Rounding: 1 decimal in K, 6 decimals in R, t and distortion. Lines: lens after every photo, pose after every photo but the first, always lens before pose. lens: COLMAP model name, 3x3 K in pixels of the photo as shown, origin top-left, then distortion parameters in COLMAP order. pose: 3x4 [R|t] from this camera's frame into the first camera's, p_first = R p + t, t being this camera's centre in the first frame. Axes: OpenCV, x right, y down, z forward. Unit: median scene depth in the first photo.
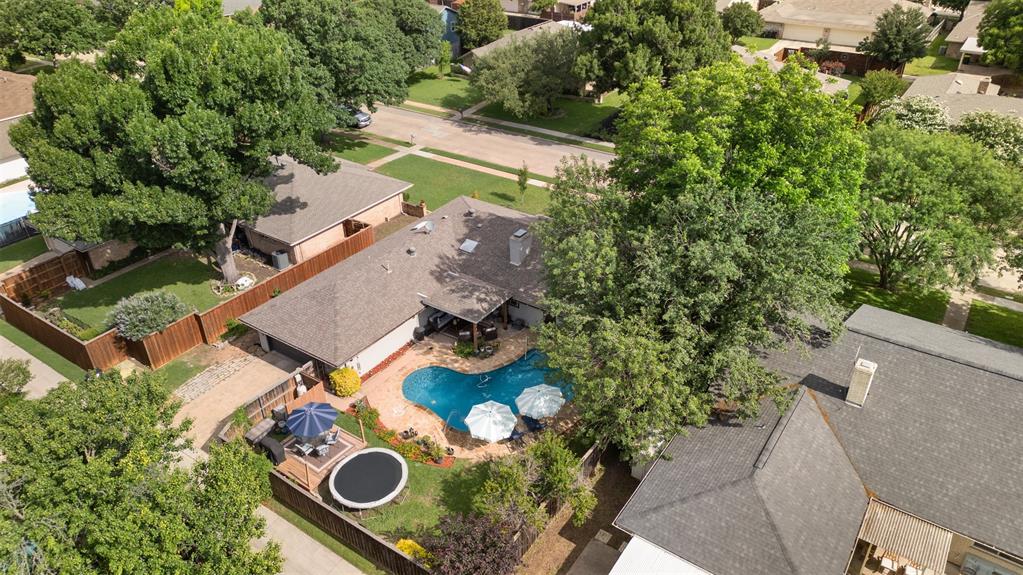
lens RADIAL K [[709.9, 0, 511.5], [0, 709.9, 287.5], [0, 0, 1]] dist [0.119112, -0.146121]
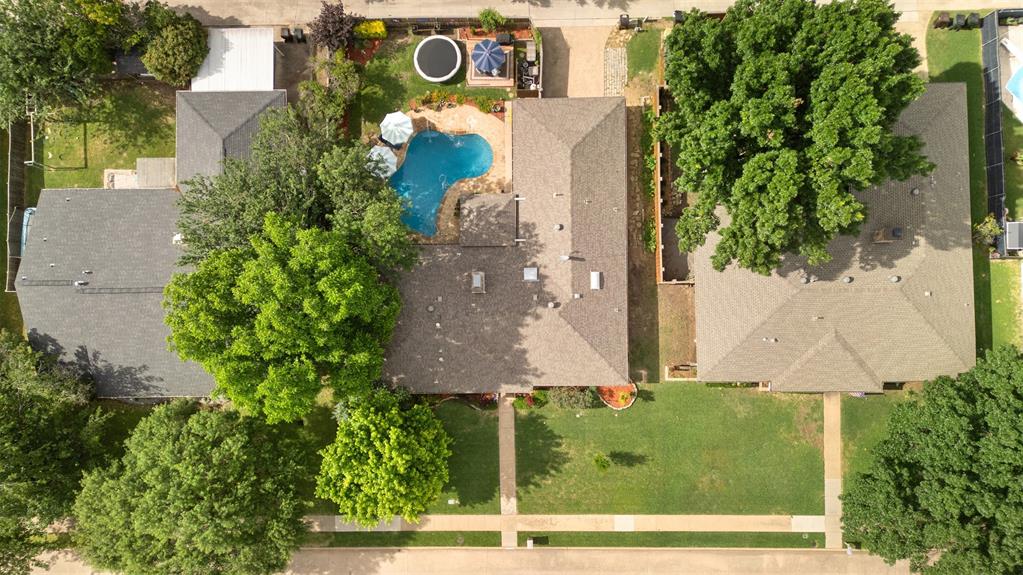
lens RADIAL K [[709.9, 0, 511.5], [0, 709.9, 287.5], [0, 0, 1]] dist [0.119112, -0.146121]
pose [[-0.817401, 0.576003, 0.008731, -0.030795], [-0.270530, -0.397200, 0.876953, -0.936754], [0.508595, 0.714460, 0.480498, 0.435121]]
